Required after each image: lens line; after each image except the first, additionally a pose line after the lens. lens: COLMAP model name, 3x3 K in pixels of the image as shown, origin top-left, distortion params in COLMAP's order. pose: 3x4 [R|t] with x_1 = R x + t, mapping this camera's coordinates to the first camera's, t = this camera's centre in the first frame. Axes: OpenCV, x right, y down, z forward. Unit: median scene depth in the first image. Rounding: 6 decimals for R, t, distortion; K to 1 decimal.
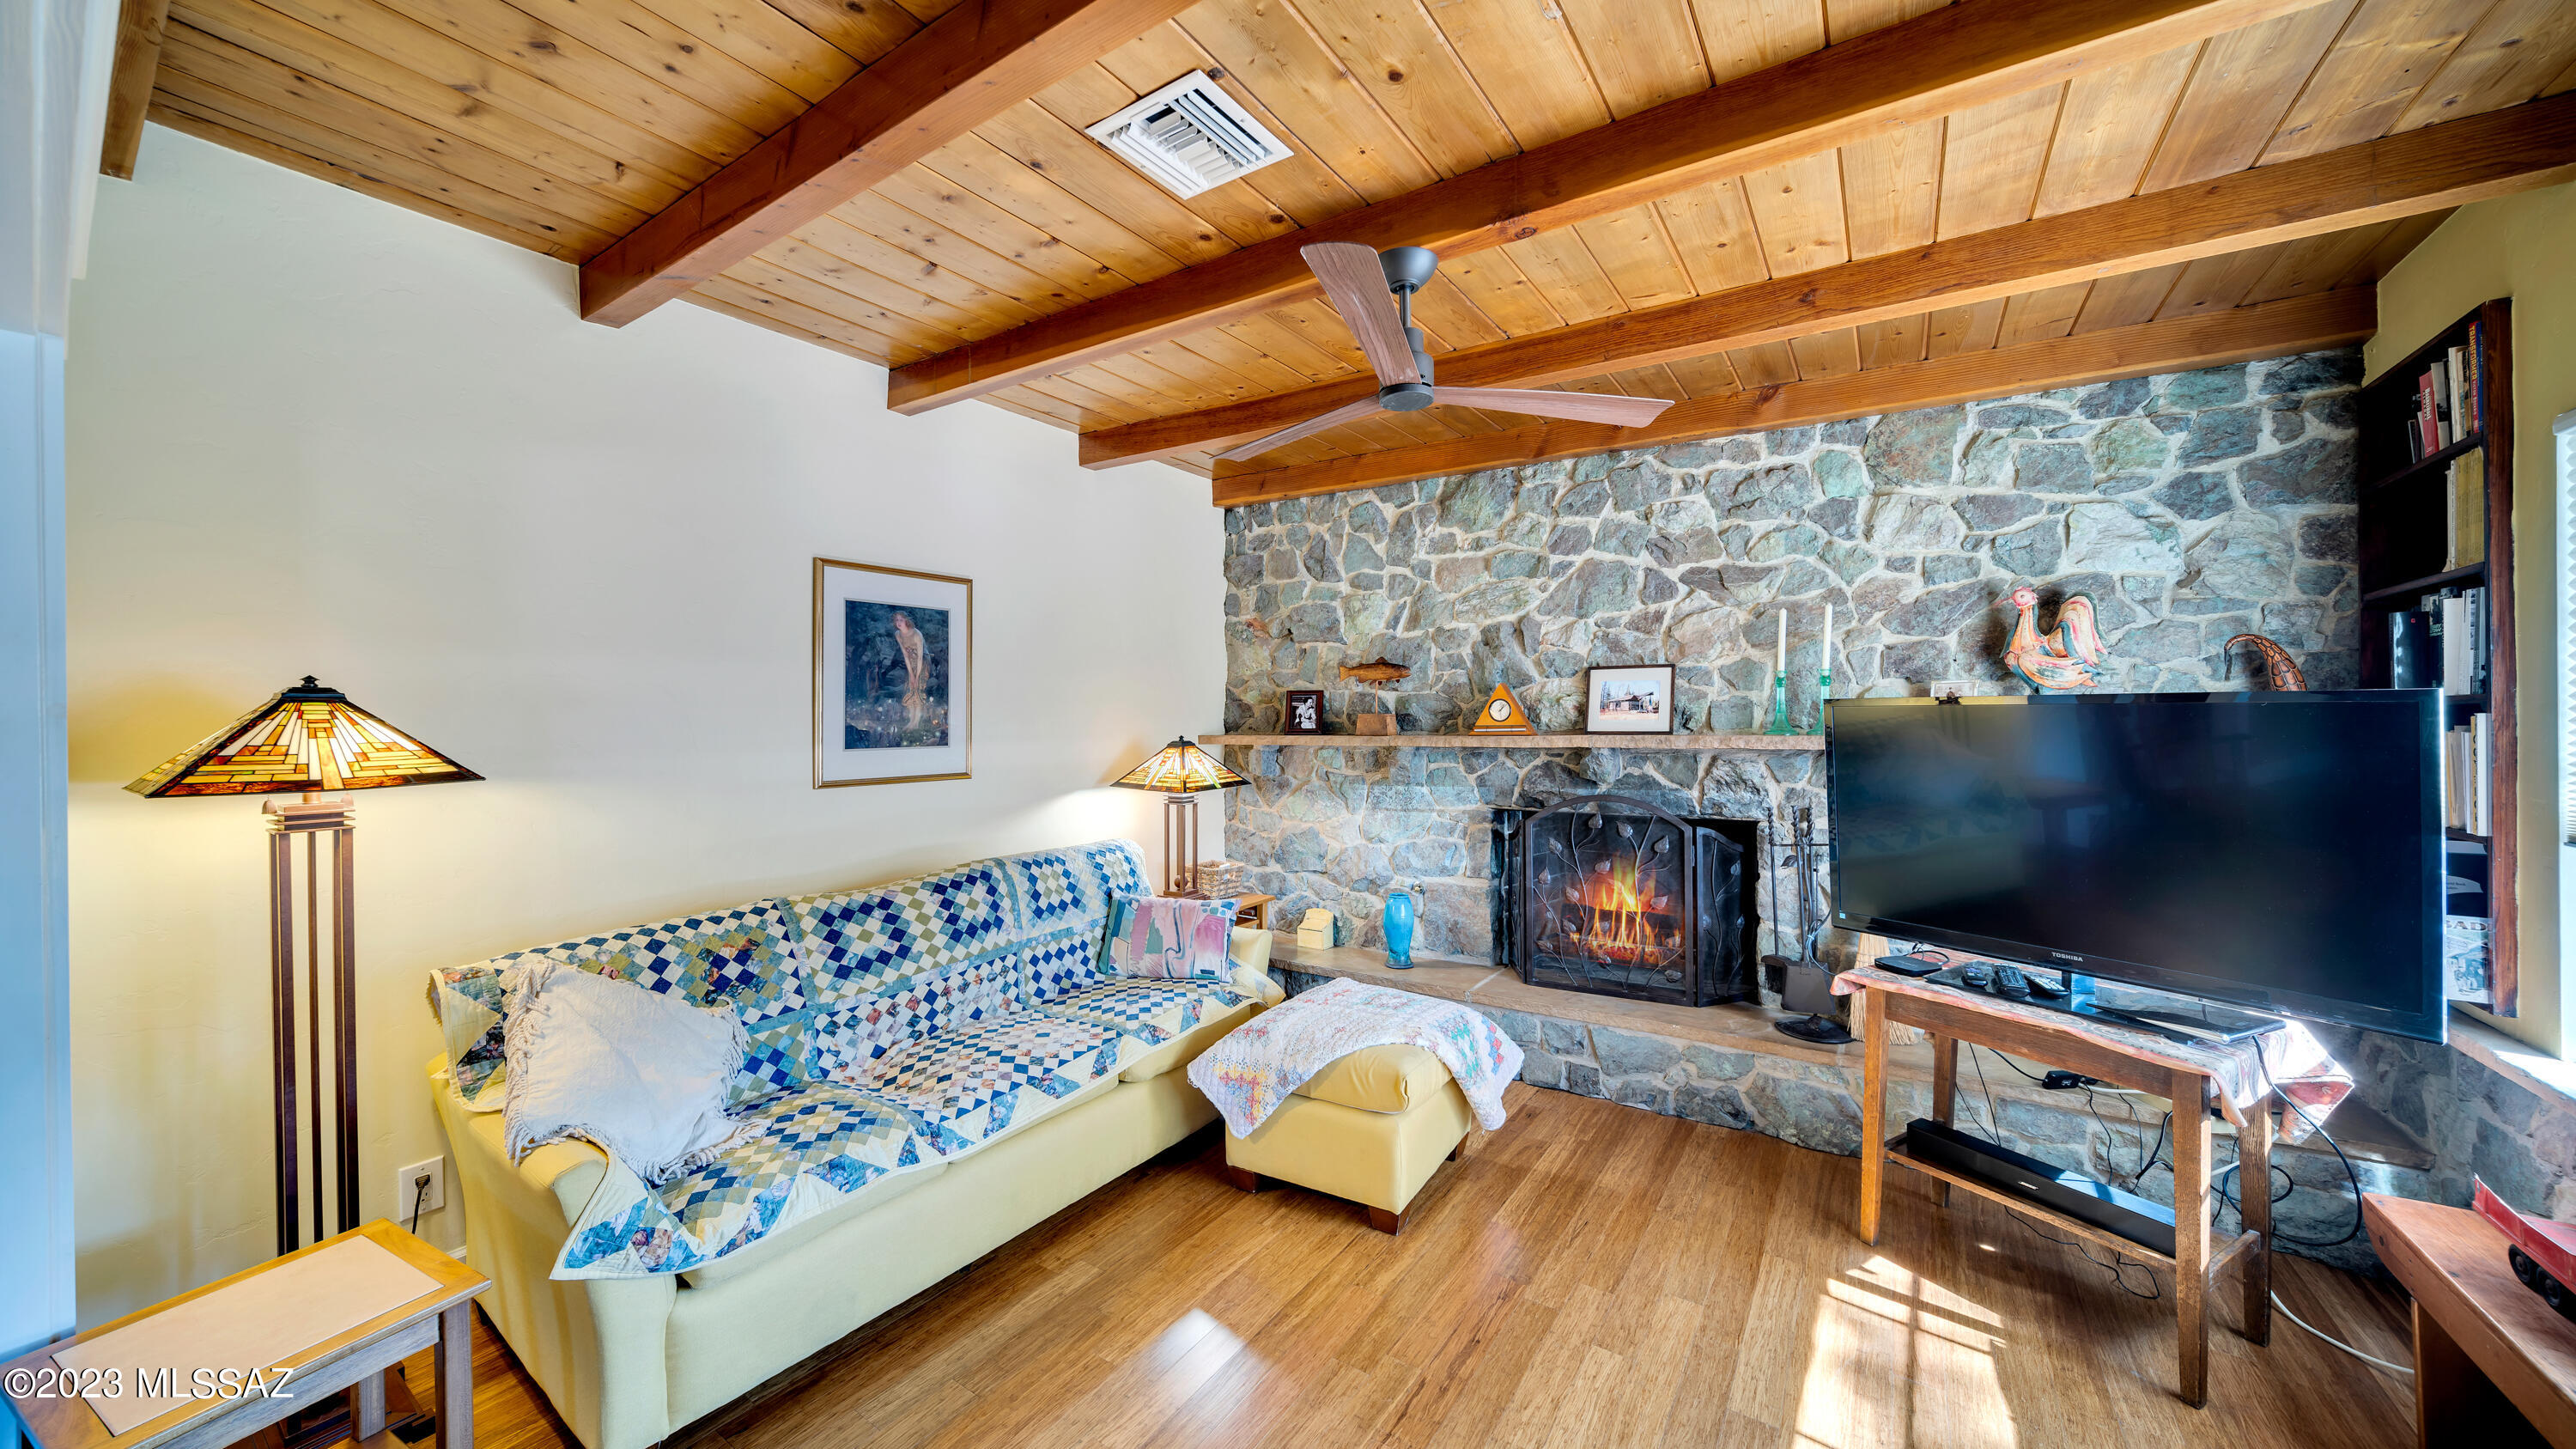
lens RADIAL K [[876.0, 0, 1285.1], [0, 876.0, 715.2], [0, 0, 1]] dist [0.009485, 0.000122]
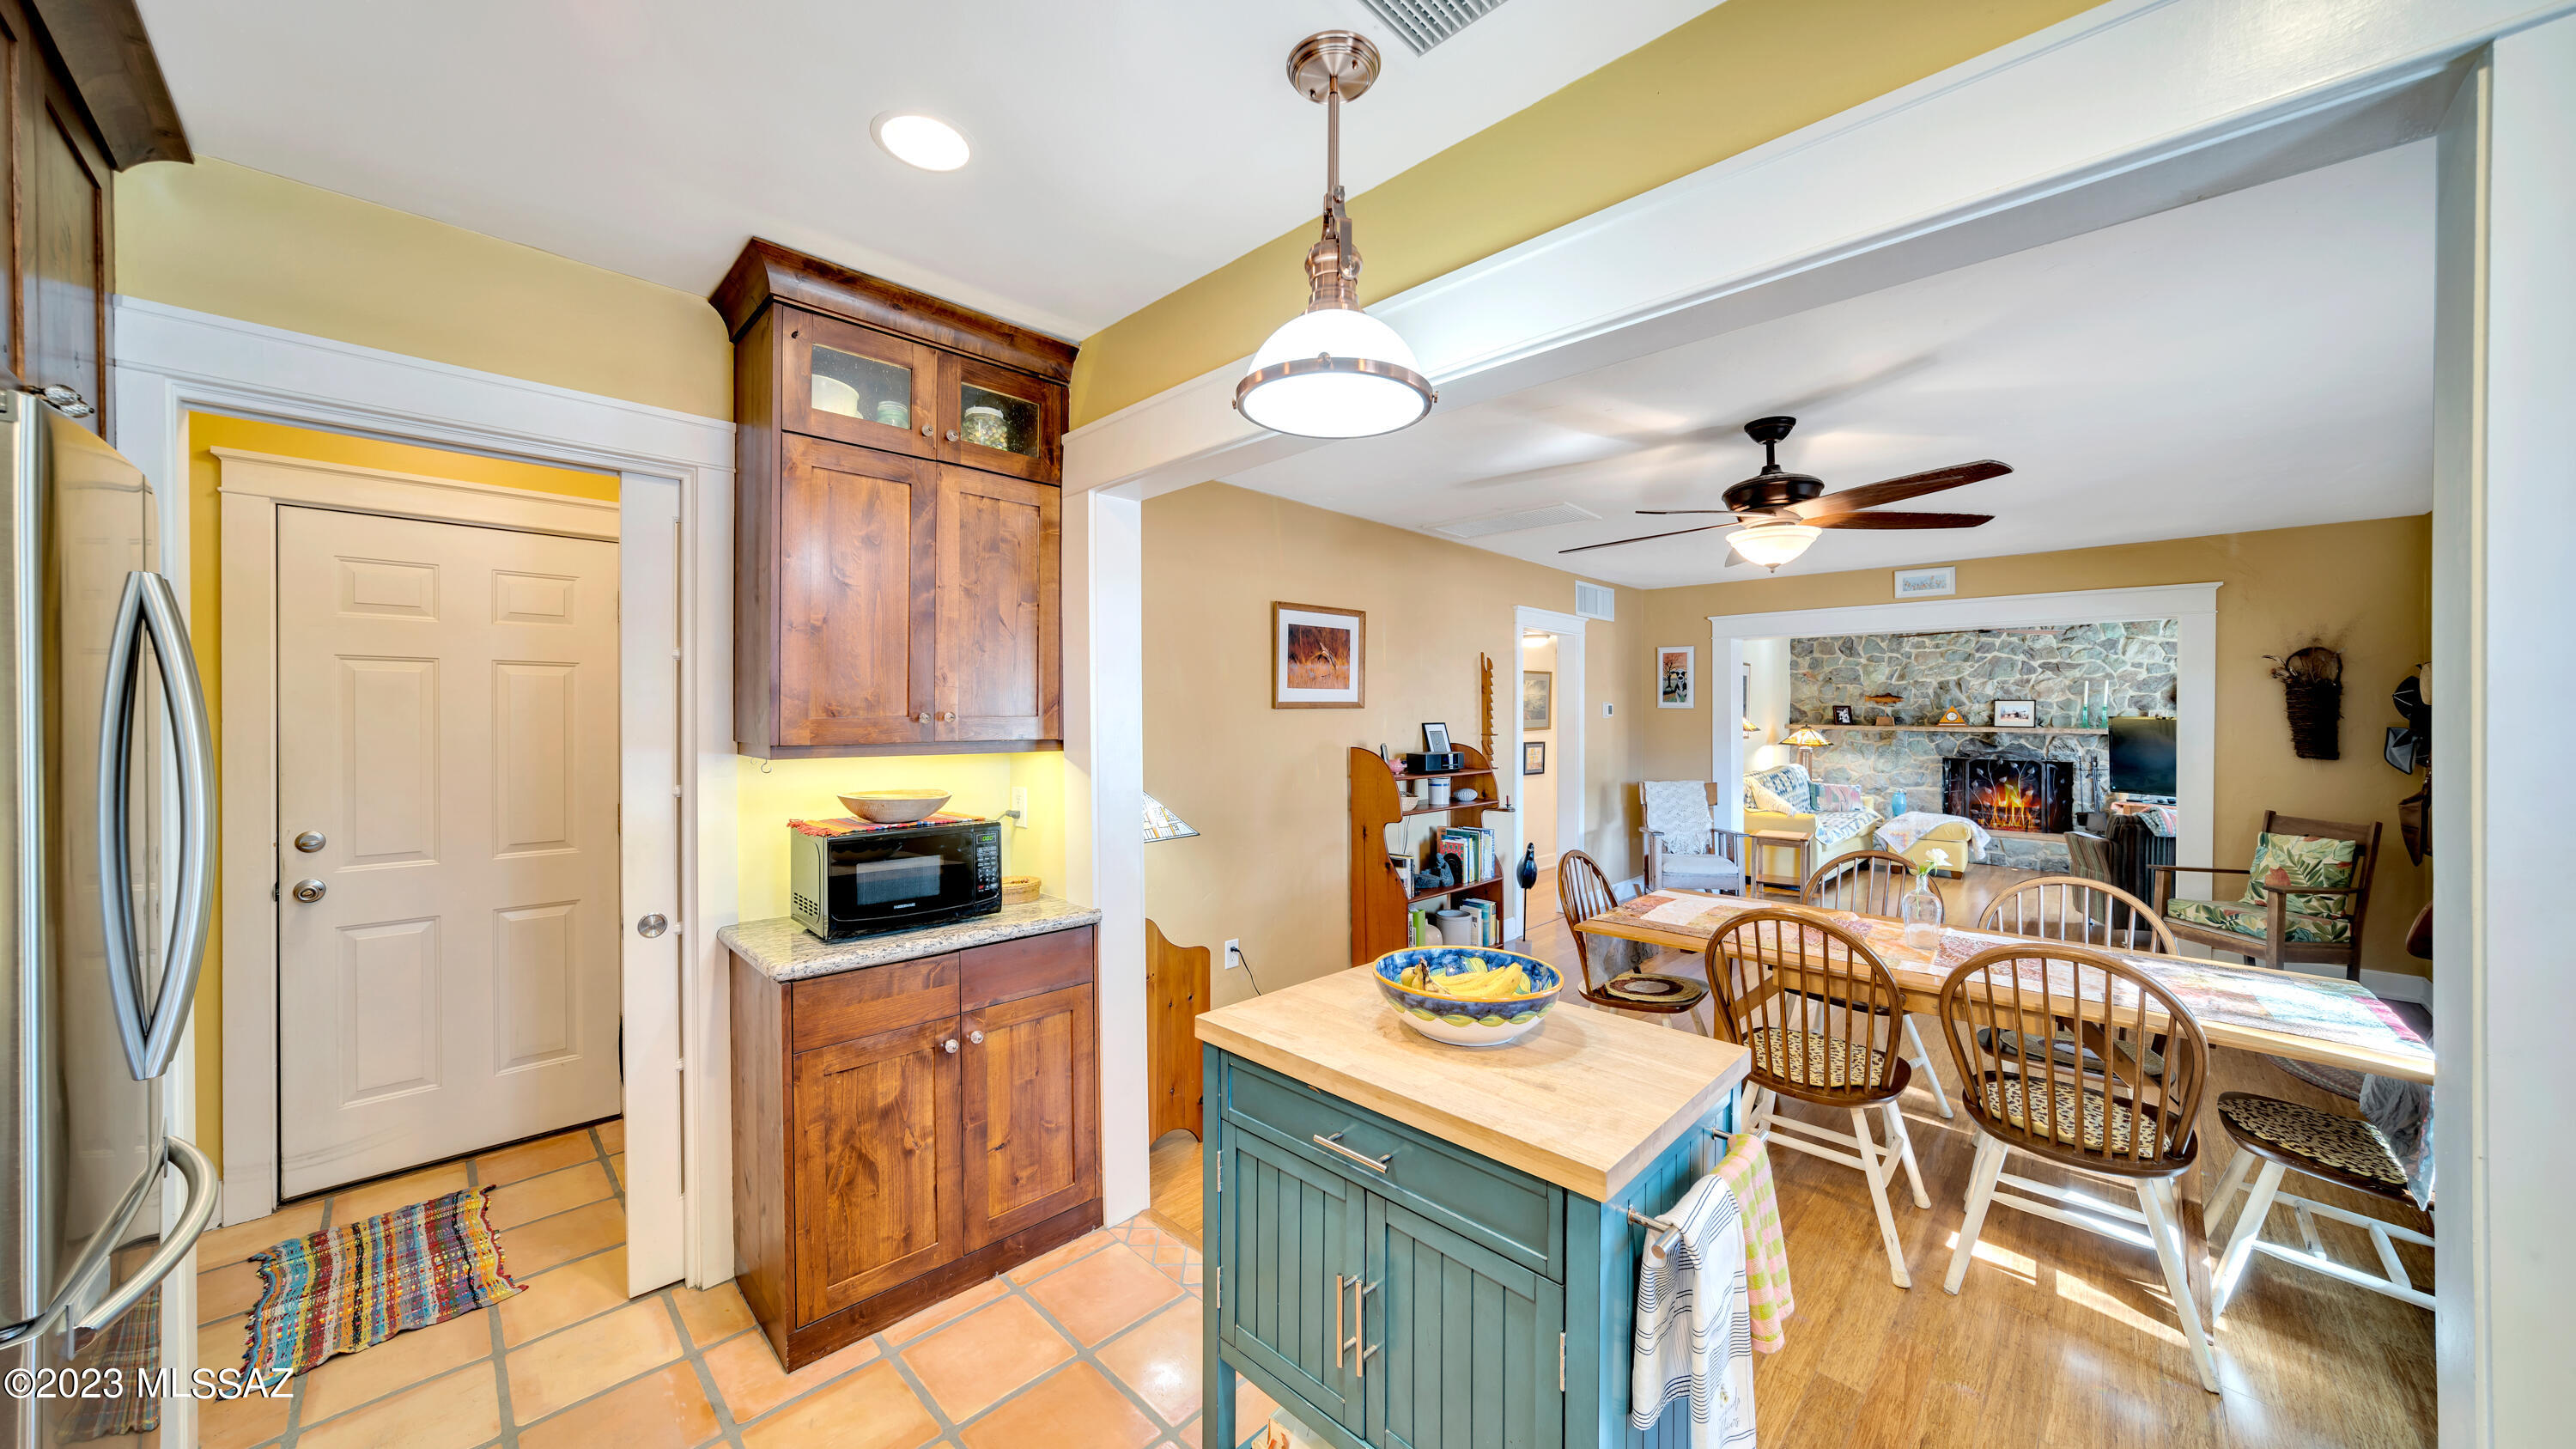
lens RADIAL K [[891.8, 0, 1287.3], [0, 891.8, 706.4], [0, 0, 1]] dist [0.001837, 0.000203]
pose [[0.991823, 0.018687, -0.126247, -1.326216], [-0.018437, 0.999825, 0.003150, -0.007896], [0.126284, -0.000797, 0.991994, -1.763685]]
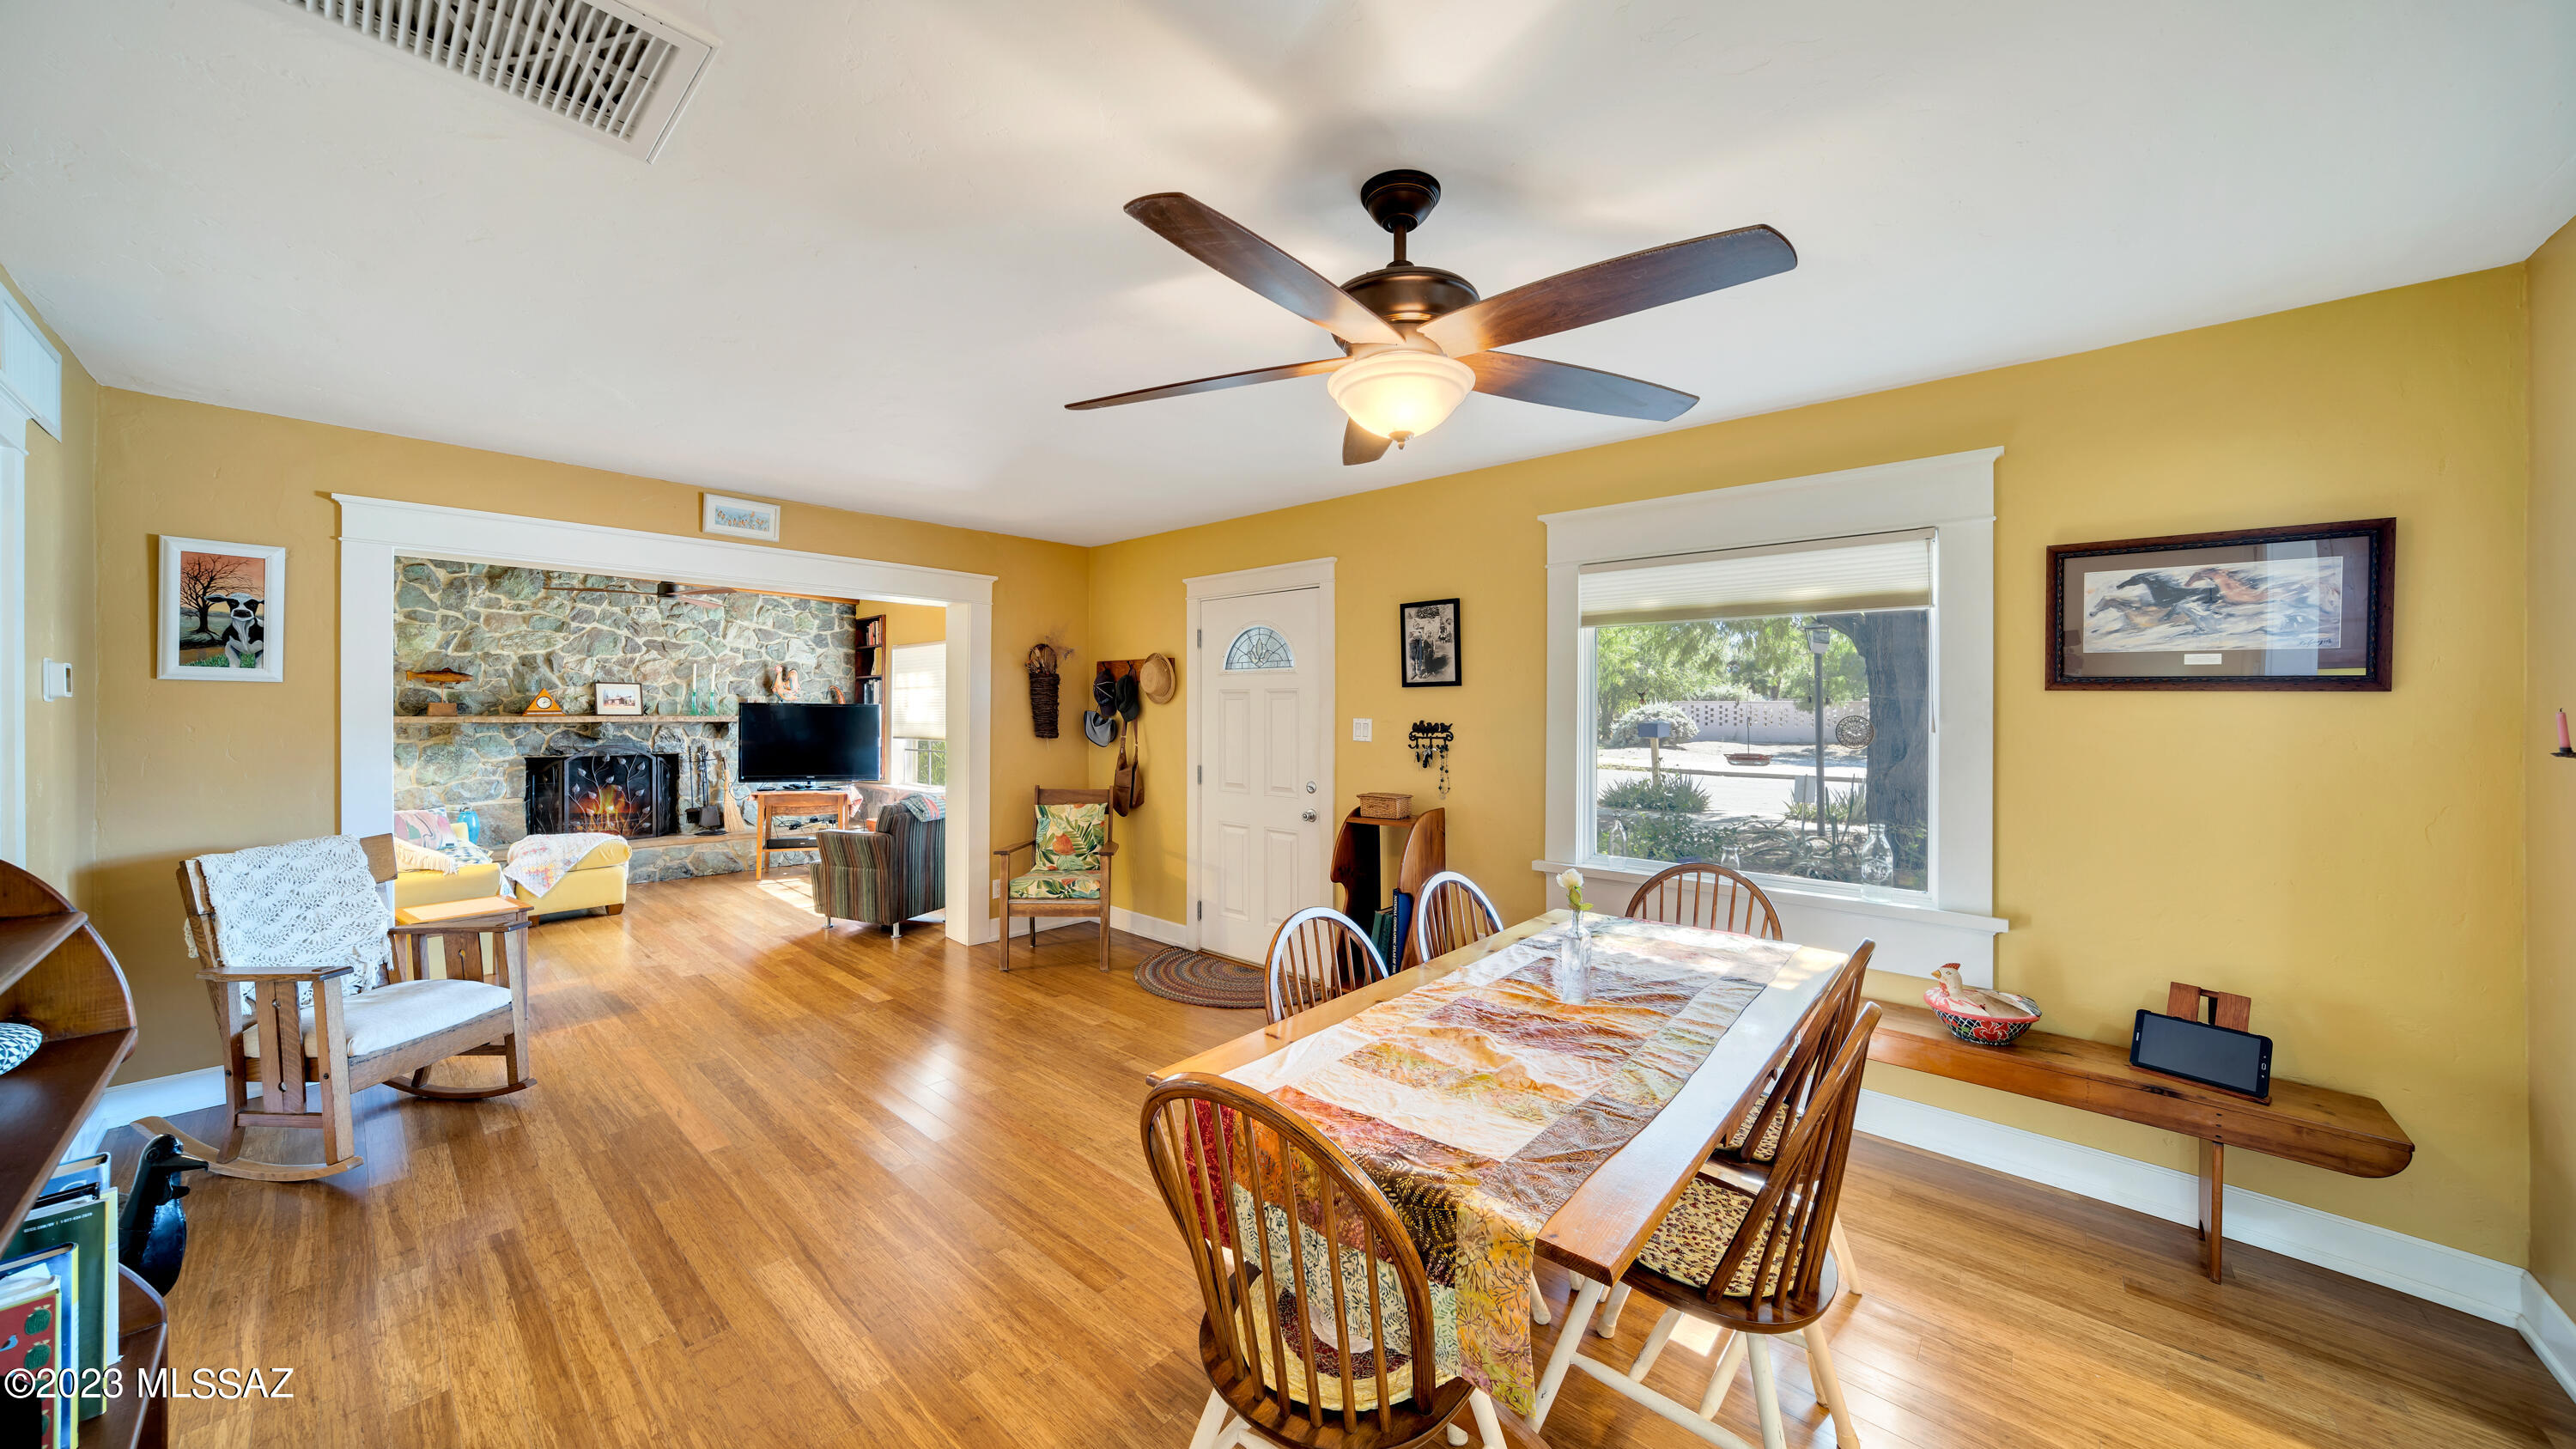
lens RADIAL K [[876.0, 0, 1285.1], [0, 876.0, 715.2], [0, 0, 1]] dist [0.009485, 0.000122]
pose [[0.129779, 0.007981, 0.991511, -1.451700], [-0.013554, 0.999888, -0.006274, 0.011679], [-0.991450, -0.012625, 0.129873, -0.823230]]
